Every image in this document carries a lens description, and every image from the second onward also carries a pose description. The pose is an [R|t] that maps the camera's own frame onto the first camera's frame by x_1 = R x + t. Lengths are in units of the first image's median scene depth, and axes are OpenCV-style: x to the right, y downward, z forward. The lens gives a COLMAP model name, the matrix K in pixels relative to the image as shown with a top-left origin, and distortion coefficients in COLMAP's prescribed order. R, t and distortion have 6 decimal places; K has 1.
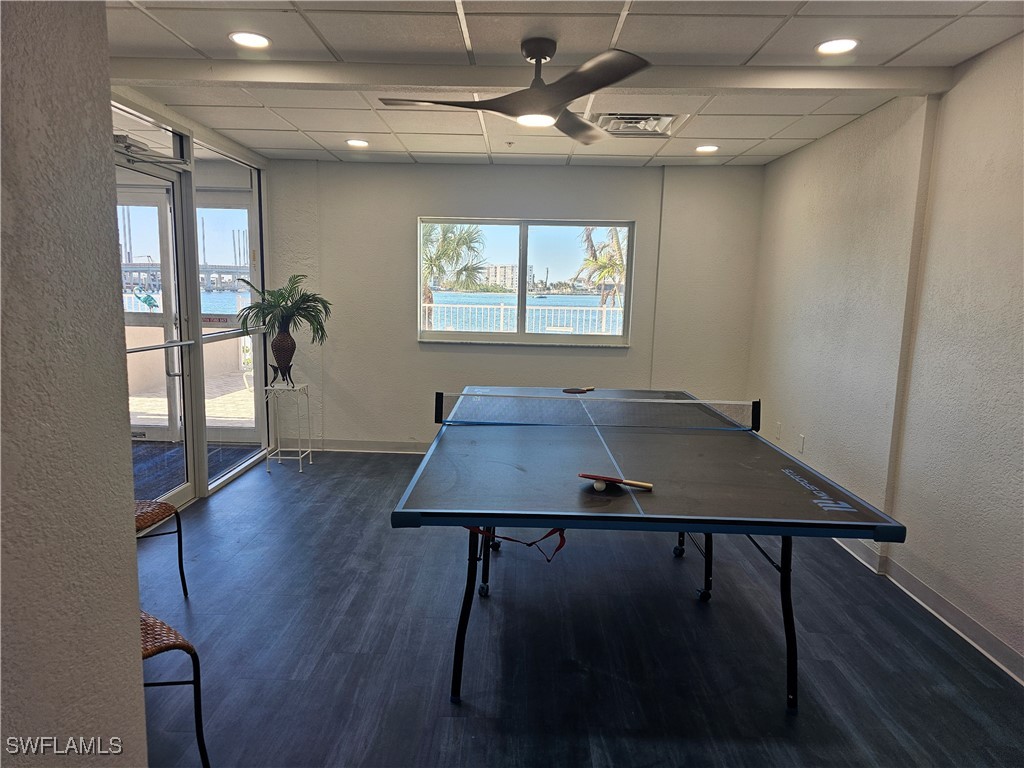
lens RADIAL K [[688.6, 0, 512.0], [0, 688.6, 384.0], [0, 0, 1]] dist [0.002629, -0.000572]
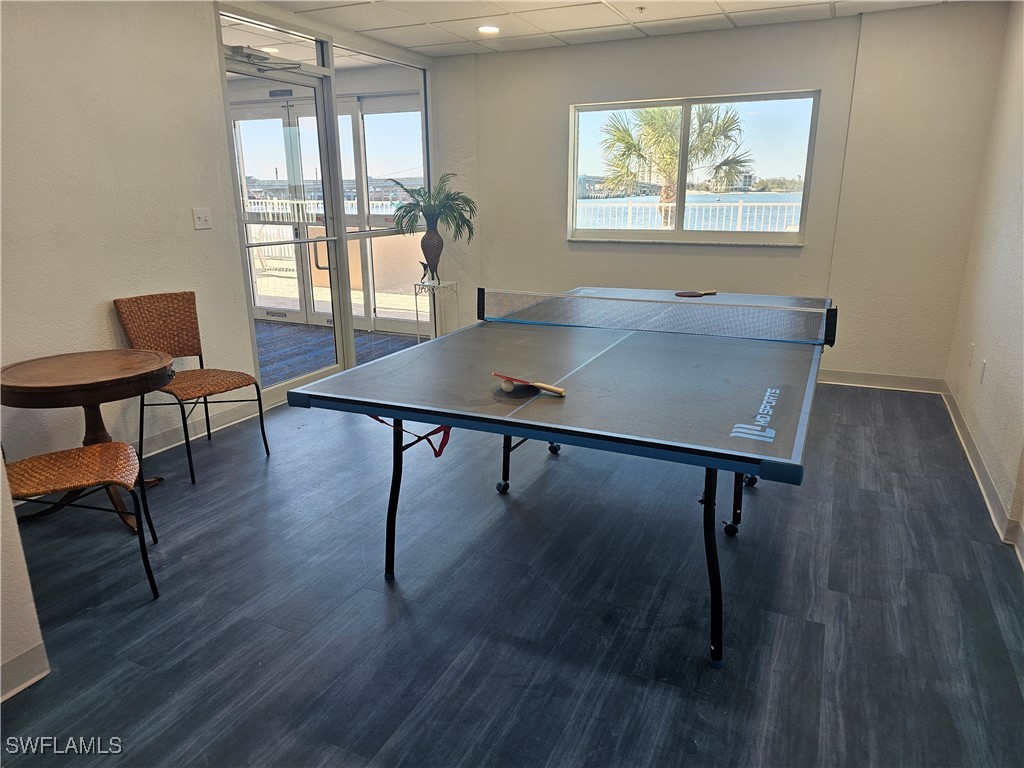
lens RADIAL K [[698.5, 0, 512.0], [0, 698.5, 384.0], [0, 0, 1]] dist [0.006794, 0.002482]
pose [[0.914331, 0.079073, -0.397174, 0.217192], [-0.026344, 0.990288, 0.136511, 0.006704], [0.404111, -0.114353, 0.907534, 0.062997]]
